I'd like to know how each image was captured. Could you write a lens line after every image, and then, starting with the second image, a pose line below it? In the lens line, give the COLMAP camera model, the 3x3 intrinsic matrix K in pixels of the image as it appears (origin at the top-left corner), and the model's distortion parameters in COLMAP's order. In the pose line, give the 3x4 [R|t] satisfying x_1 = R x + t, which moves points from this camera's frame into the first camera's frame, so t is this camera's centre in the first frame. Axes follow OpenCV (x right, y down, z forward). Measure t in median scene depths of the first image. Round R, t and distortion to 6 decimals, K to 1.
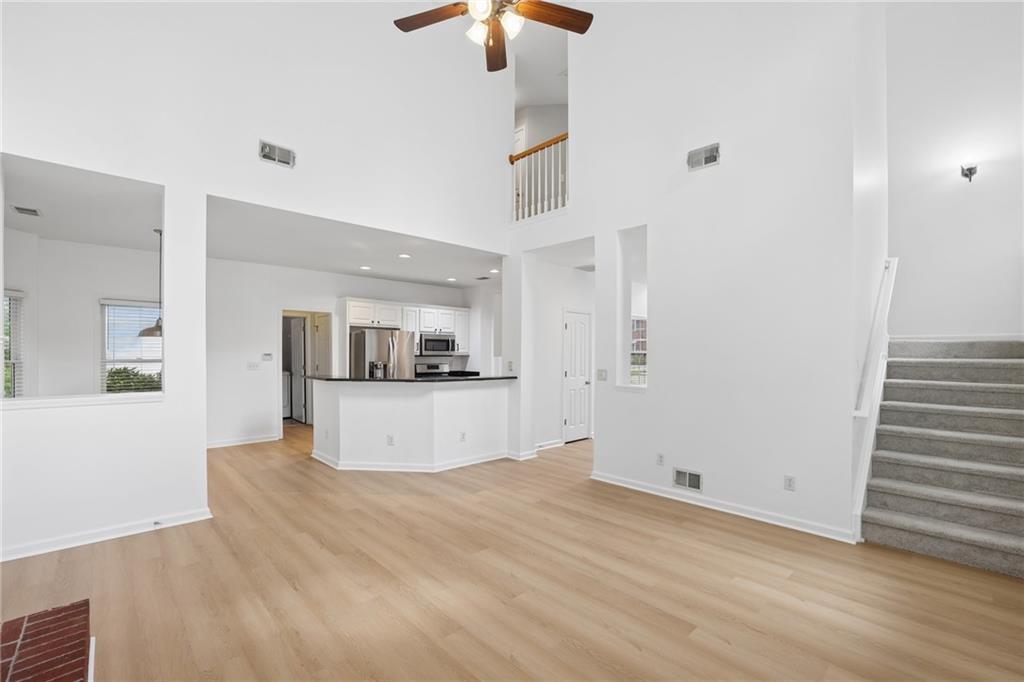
lens RADIAL K [[436.5, 0, 512.0], [0, 436.5, 341.0], [0, 0, 1]] dist [-0.066567, 0.021996]
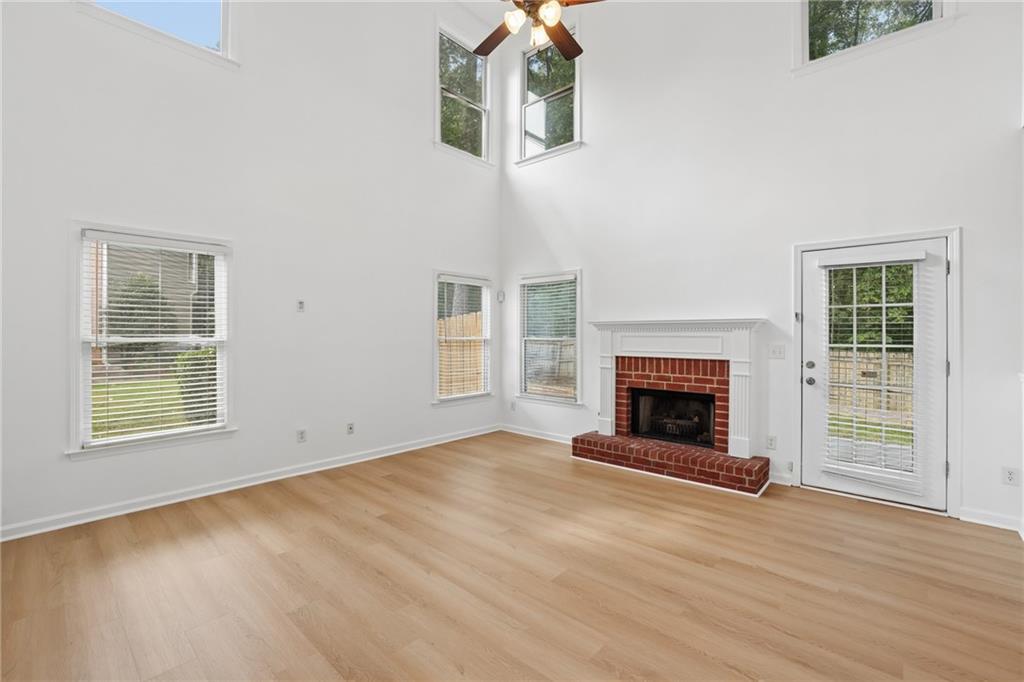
lens RADIAL K [[436.5, 0, 512.0], [0, 436.5, 341.0], [0, 0, 1]] dist [-0.066567, 0.021996]
pose [[-0.997626, -0.004526, -0.068713, 0.072488], [-0.004151, 0.999976, -0.005588, 0.081717], [0.068736, -0.005290, -0.997621, 1.929173]]
